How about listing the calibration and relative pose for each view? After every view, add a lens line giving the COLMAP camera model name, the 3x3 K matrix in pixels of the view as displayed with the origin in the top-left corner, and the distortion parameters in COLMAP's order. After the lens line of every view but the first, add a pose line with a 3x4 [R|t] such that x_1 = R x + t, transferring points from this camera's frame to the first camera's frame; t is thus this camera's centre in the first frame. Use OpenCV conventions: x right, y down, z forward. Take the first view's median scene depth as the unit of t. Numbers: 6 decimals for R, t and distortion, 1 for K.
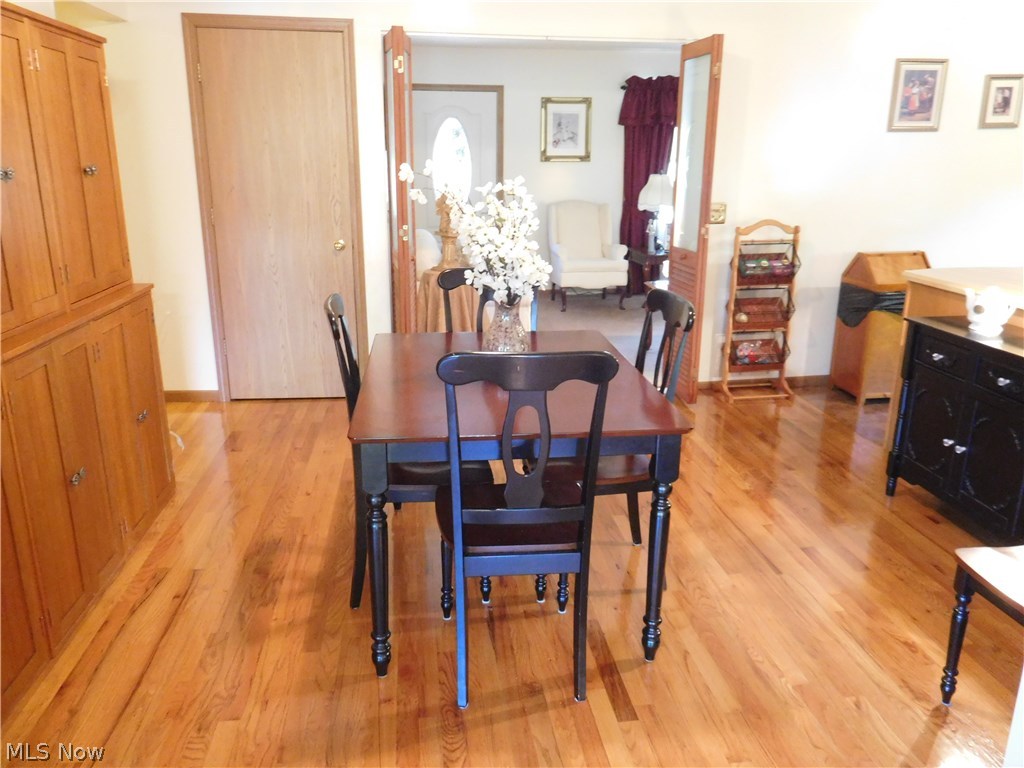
lens RADIAL K [[769.6, 0, 508.7], [0, 769.6, 382.5], [0, 0, 1]] dist [-0.003499, -0.001996]
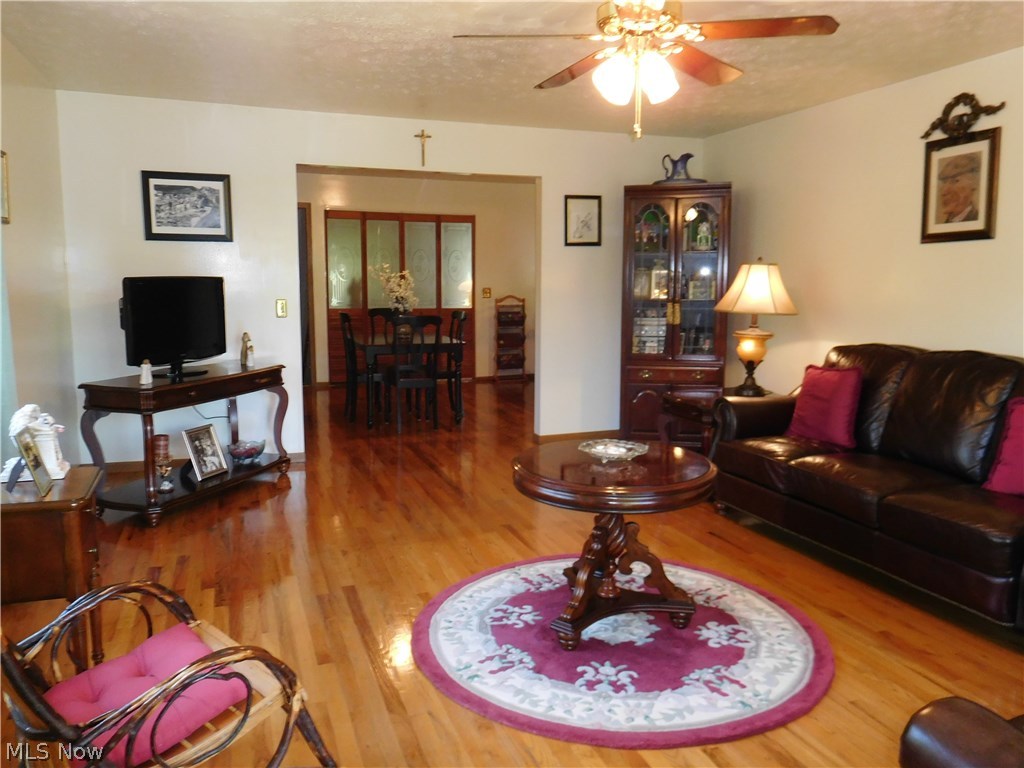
lens RADIAL K [[769.6, 0, 512.8], [0, 769.6, 382.9], [0, 0, 1]] dist [-0.003499, -0.001996]
pose [[0.973013, -0.022314, 0.229668, -0.149396], [0.054797, 0.989186, -0.136044, 0.314353], [-0.224148, 0.144958, 0.963714, -1.010516]]
